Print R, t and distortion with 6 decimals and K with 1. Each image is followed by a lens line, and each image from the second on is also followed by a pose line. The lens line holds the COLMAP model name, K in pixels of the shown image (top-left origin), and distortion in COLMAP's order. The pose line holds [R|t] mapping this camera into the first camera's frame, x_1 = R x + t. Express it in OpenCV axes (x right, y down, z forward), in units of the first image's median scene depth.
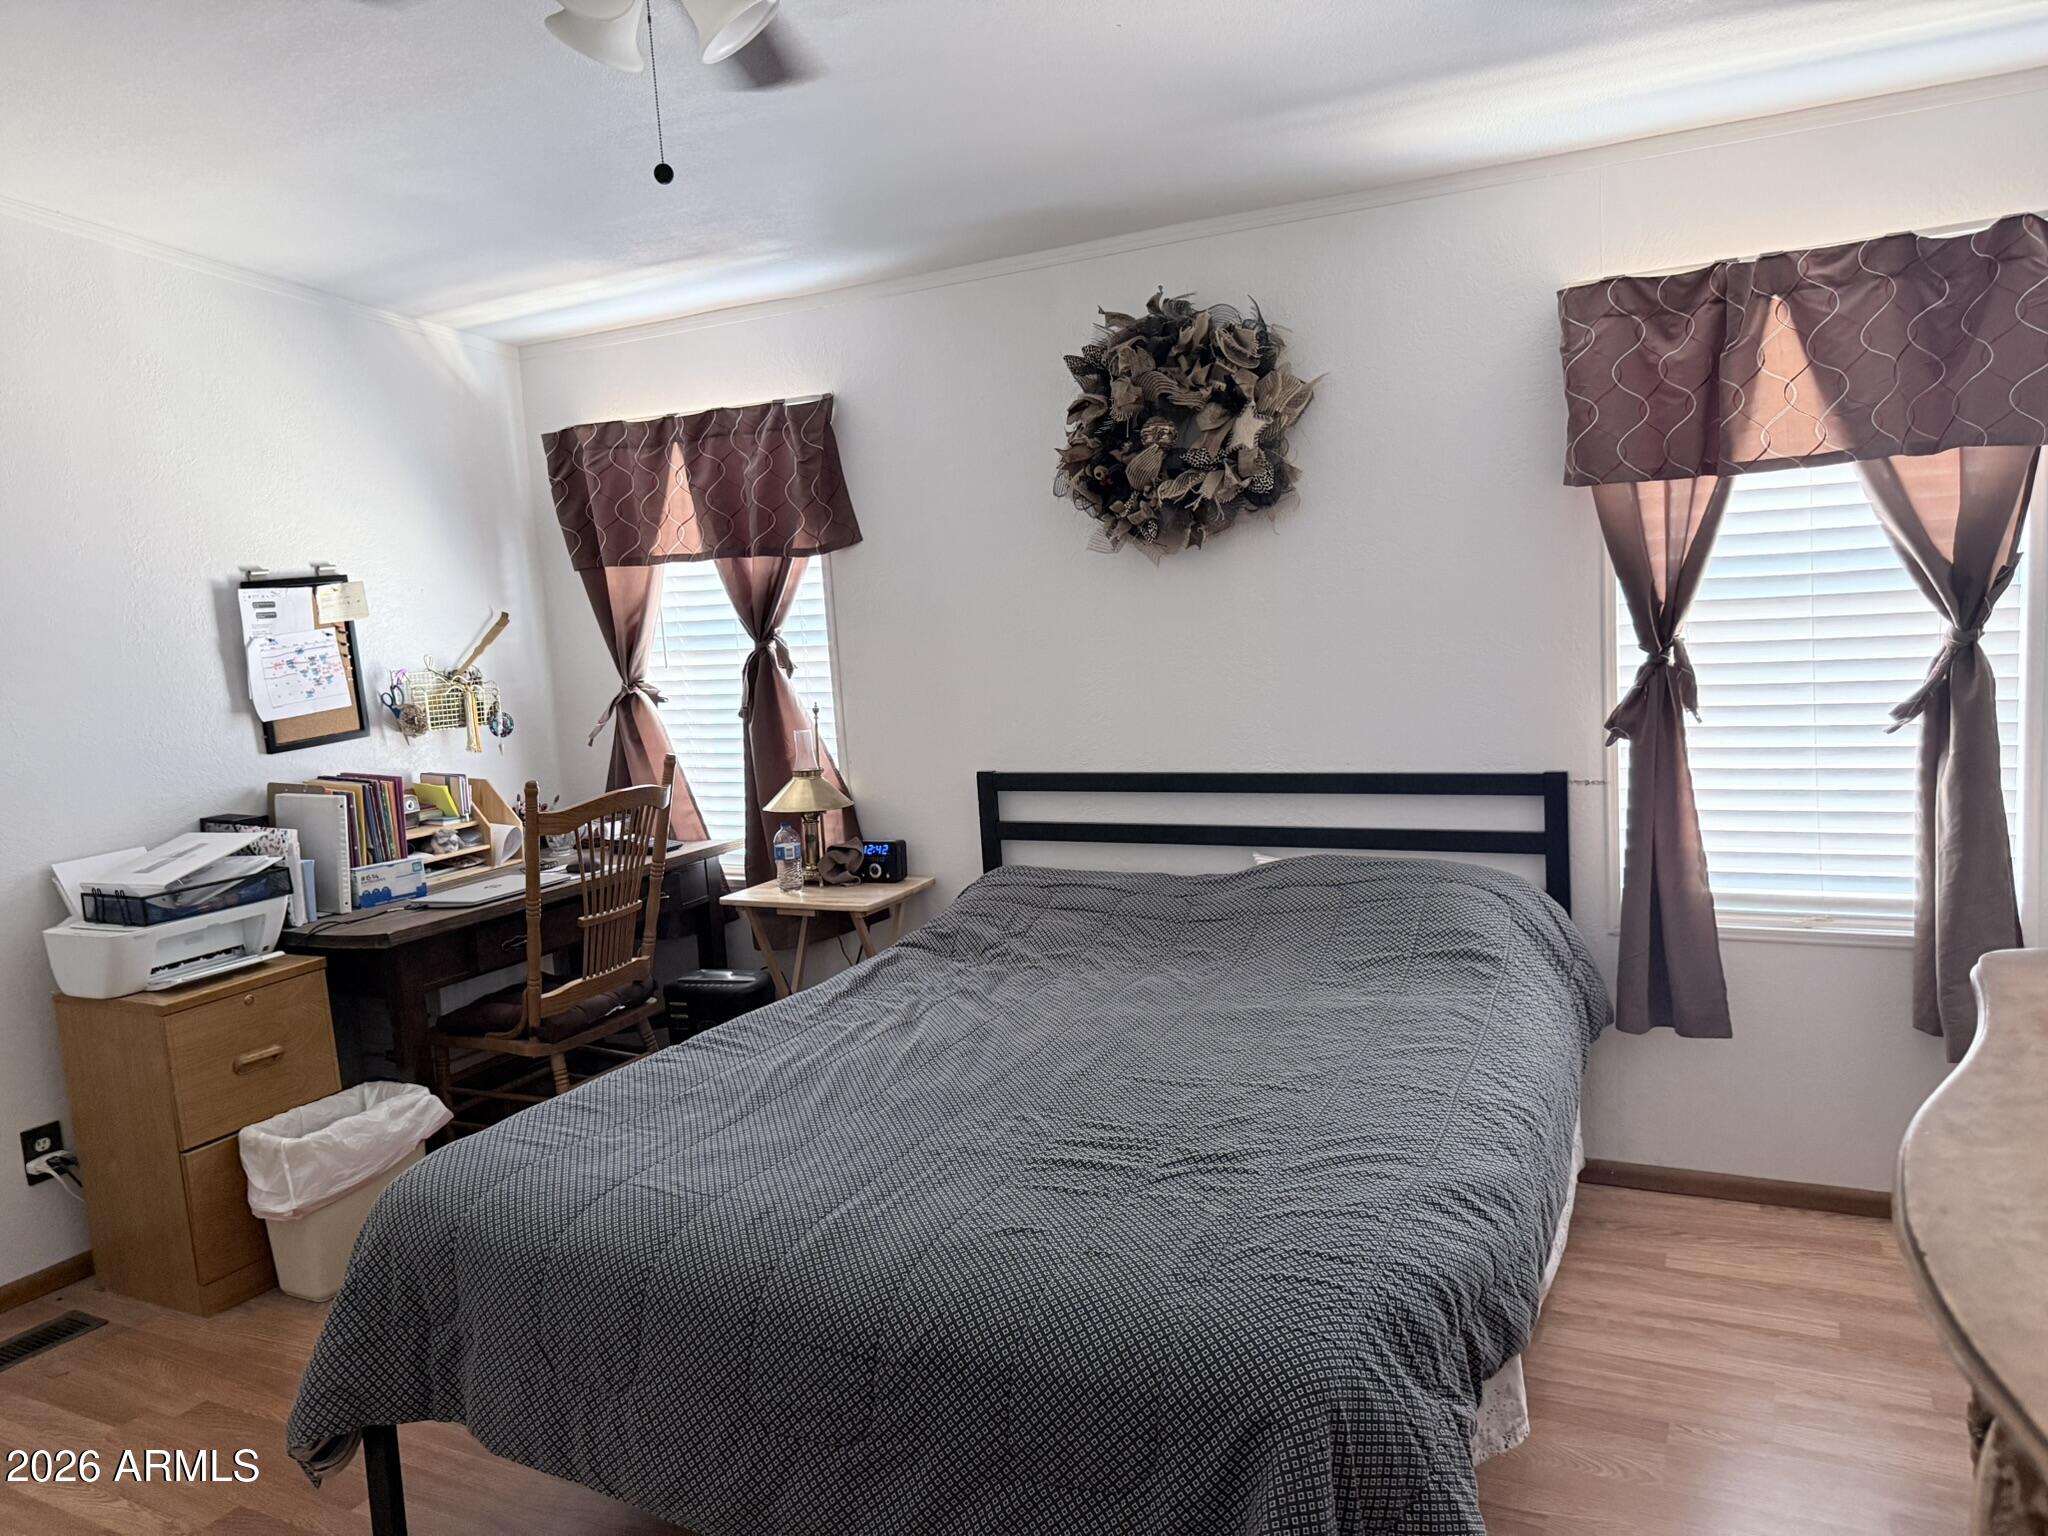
lens RADIAL K [[1433.4, 0, 1041.0], [0, 1433.4, 766.1], [0, 0, 1]] dist [0.076664, -0.077340]
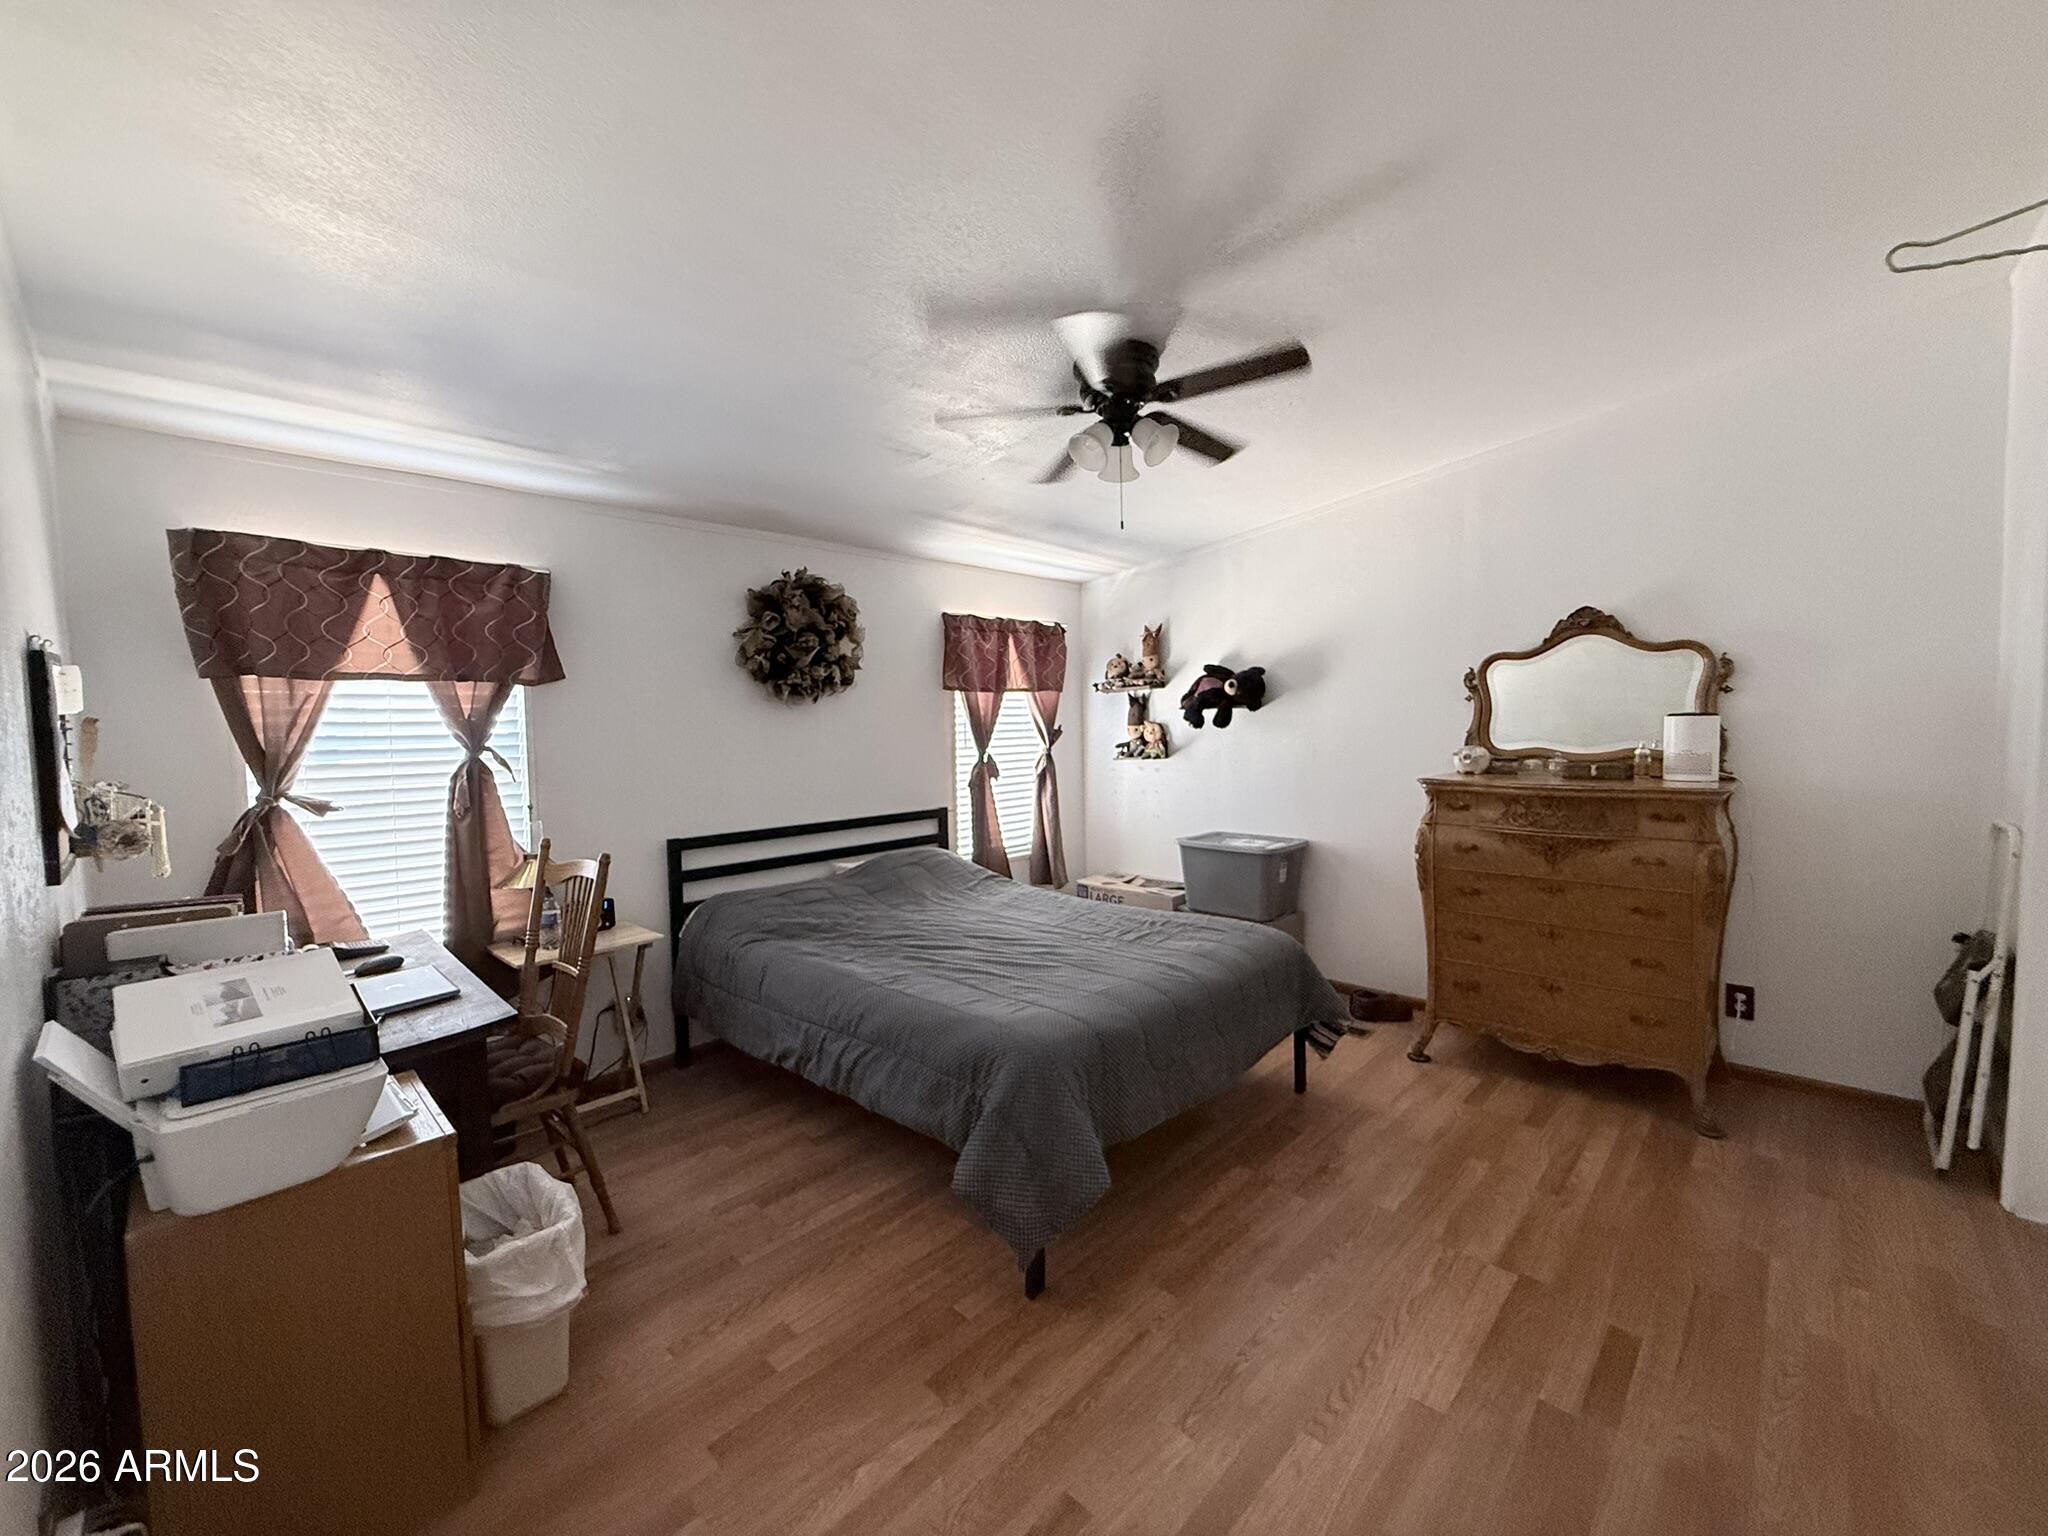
lens RADIAL K [[818.7, 0, 1026.1], [0, 818.7, 766.1], [0, 0, 1]] dist [-0.001349, 0.000379]
pose [[0.301907, 0.001886, 0.953335, -0.749471], [0.111567, 0.993057, -0.037296, 0.001353], [-0.946787, 0.117621, 0.299601, 0.380468]]
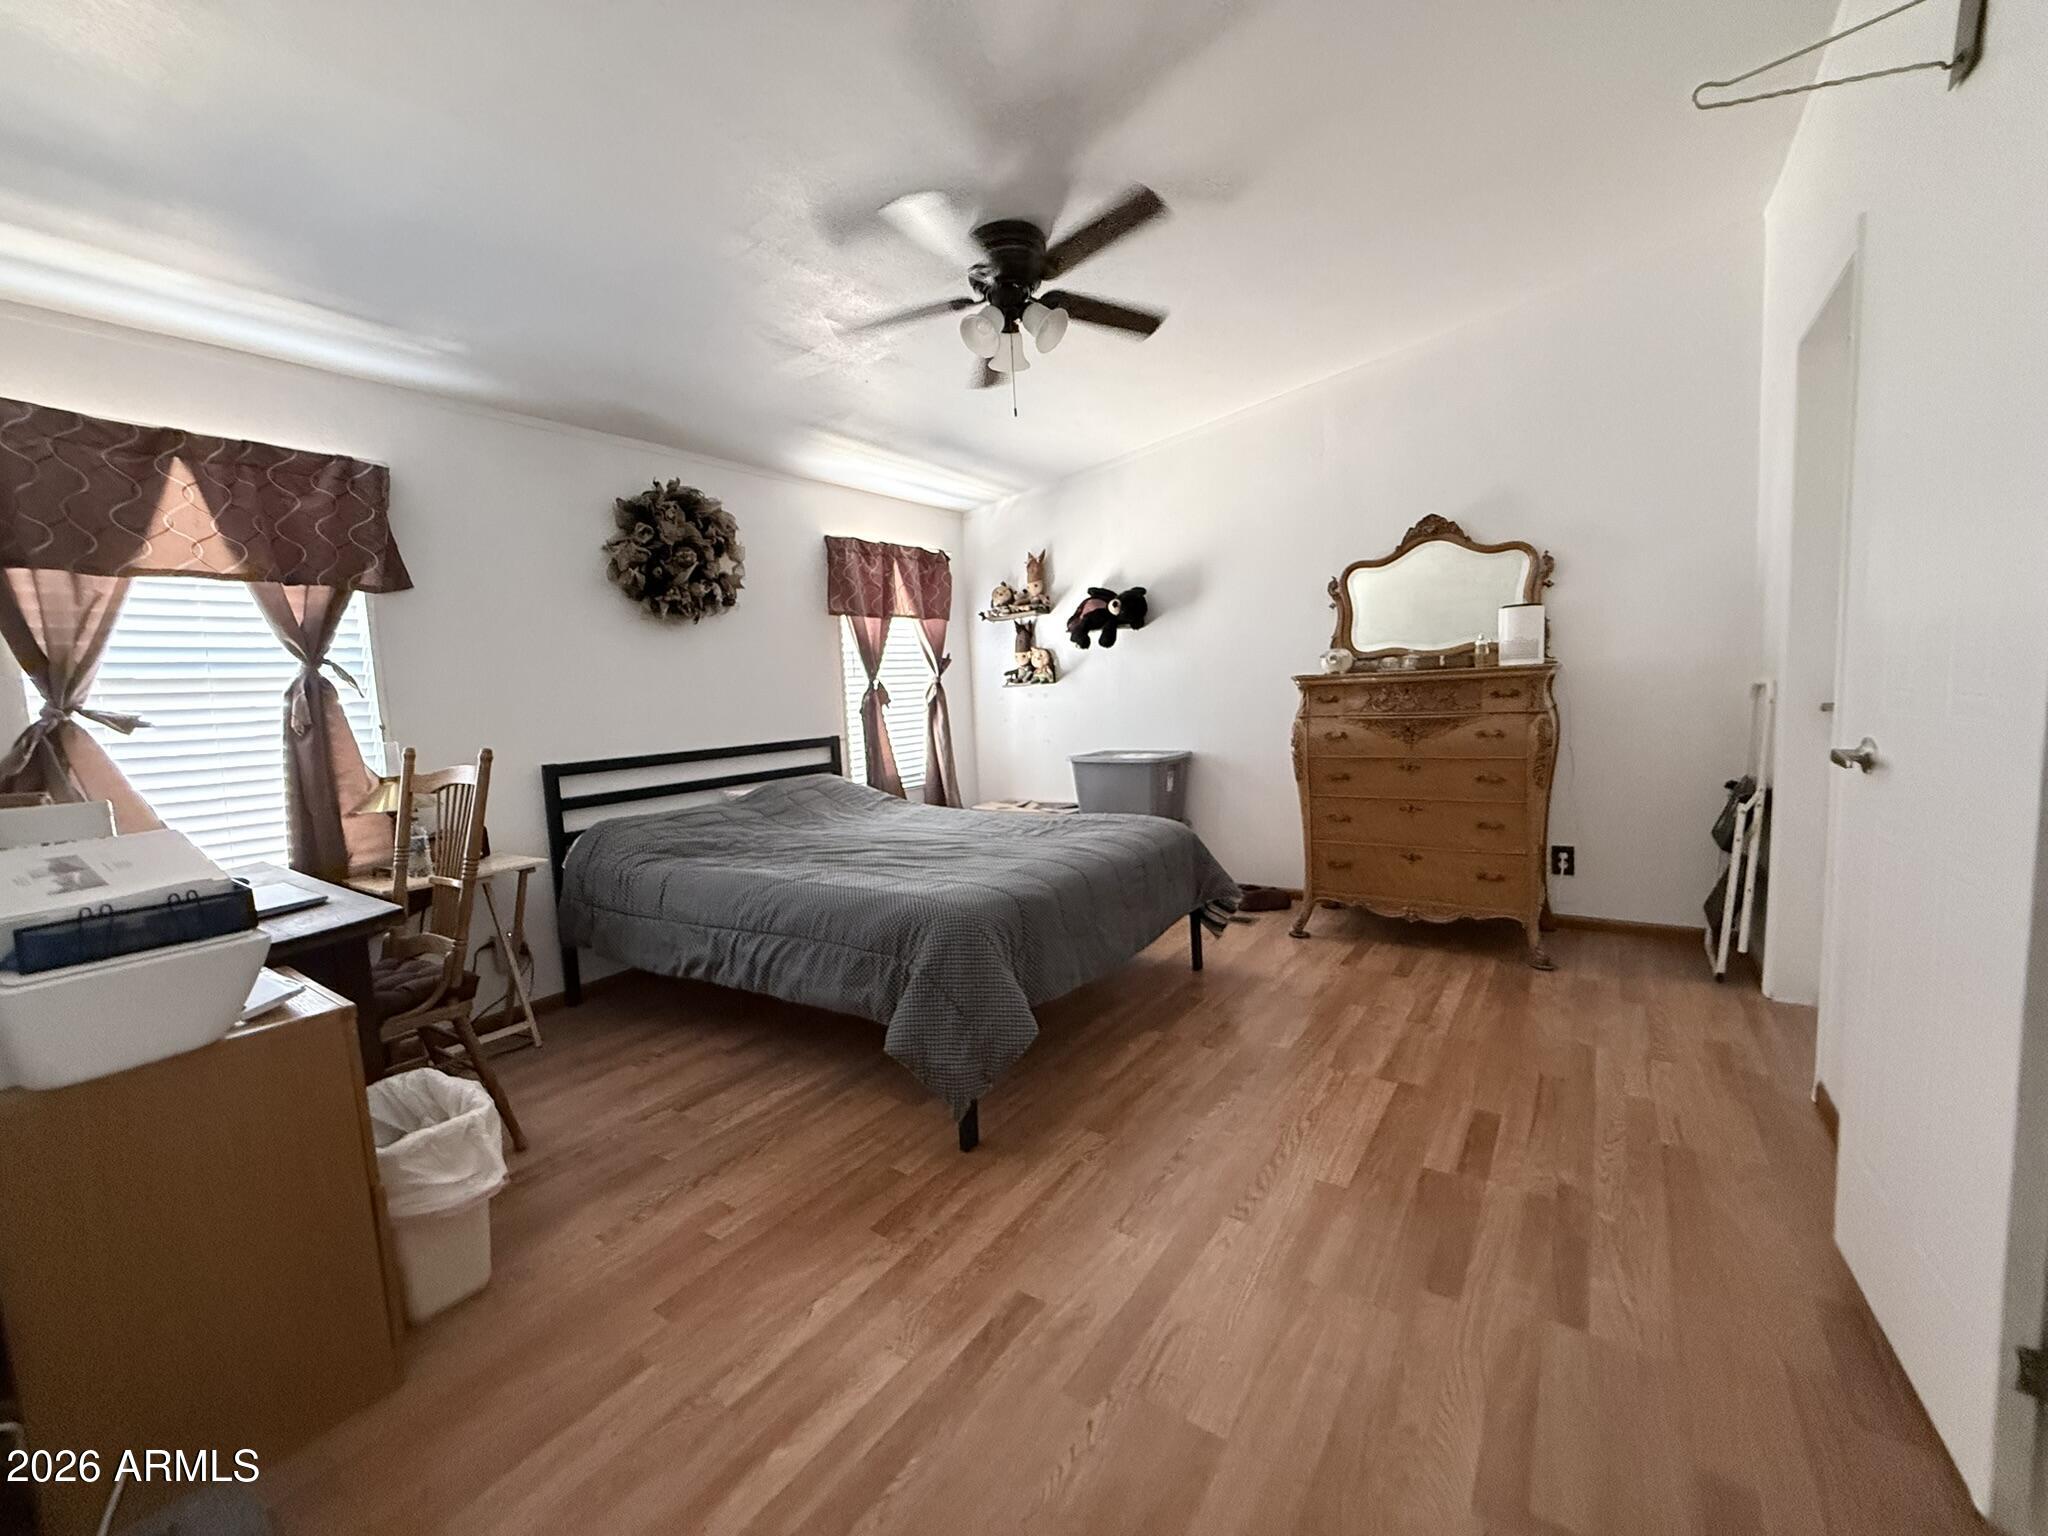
lens RADIAL K [[818.7, 0, 1025.3], [0, 818.7, 766.2], [0, 0, 1]] dist [-0.001349, 0.000379]
pose [[0.154618, -0.042830, 0.987046, -0.766389], [0.155511, 0.987661, 0.018496, 0.064010], [-0.975659, 0.150637, 0.159370, 0.410885]]
